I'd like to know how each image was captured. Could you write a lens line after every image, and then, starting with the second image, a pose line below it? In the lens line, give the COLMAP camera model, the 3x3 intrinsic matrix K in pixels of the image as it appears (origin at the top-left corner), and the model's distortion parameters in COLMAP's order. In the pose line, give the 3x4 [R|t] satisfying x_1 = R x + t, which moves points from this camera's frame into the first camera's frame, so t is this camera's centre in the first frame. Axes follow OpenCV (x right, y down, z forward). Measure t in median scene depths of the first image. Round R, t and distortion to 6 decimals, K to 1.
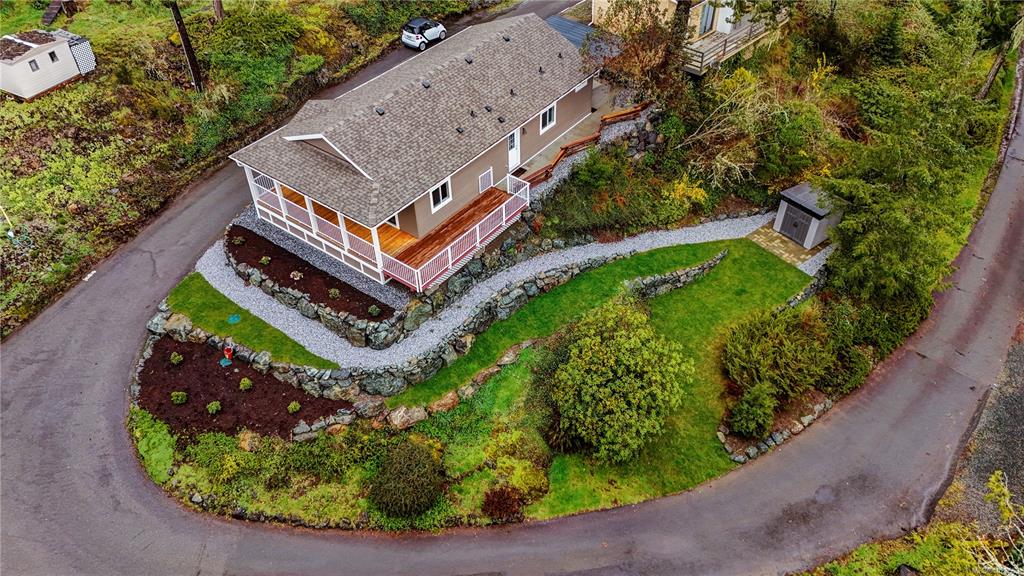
lens RADIAL K [[761.2, 0, 515.6], [0, 761.2, 258.3], [0, 0, 1]] dist [0.067670, -0.055446]
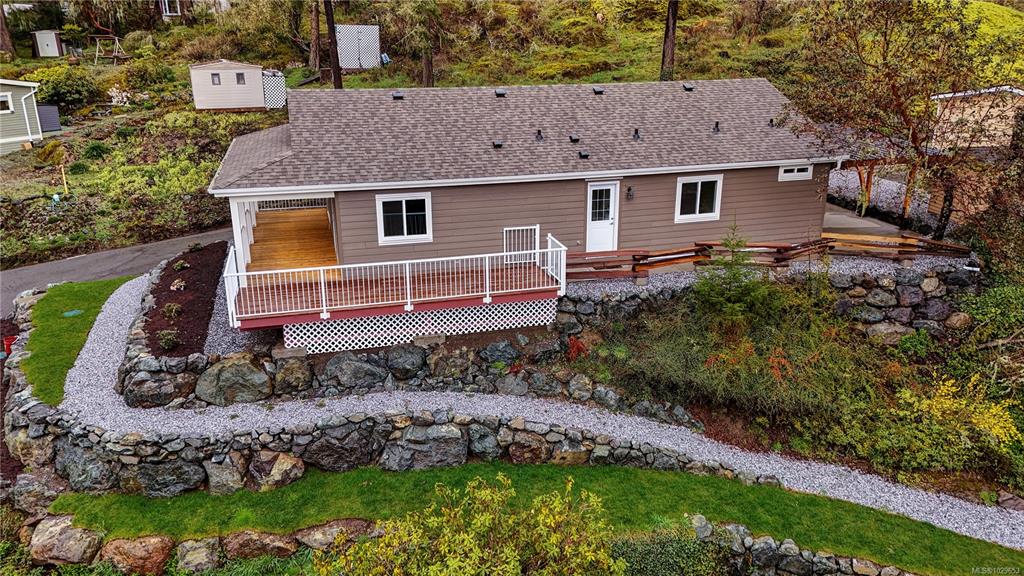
lens RADIAL K [[761.2, 0, 515.6], [0, 761.2, 258.3], [0, 0, 1]] dist [0.067670, -0.055446]
pose [[0.800215, 0.186775, -0.569887, 0.311436], [-0.396110, 0.878095, -0.268415, 0.065414], [0.450281, 0.440528, 0.776648, 0.636334]]
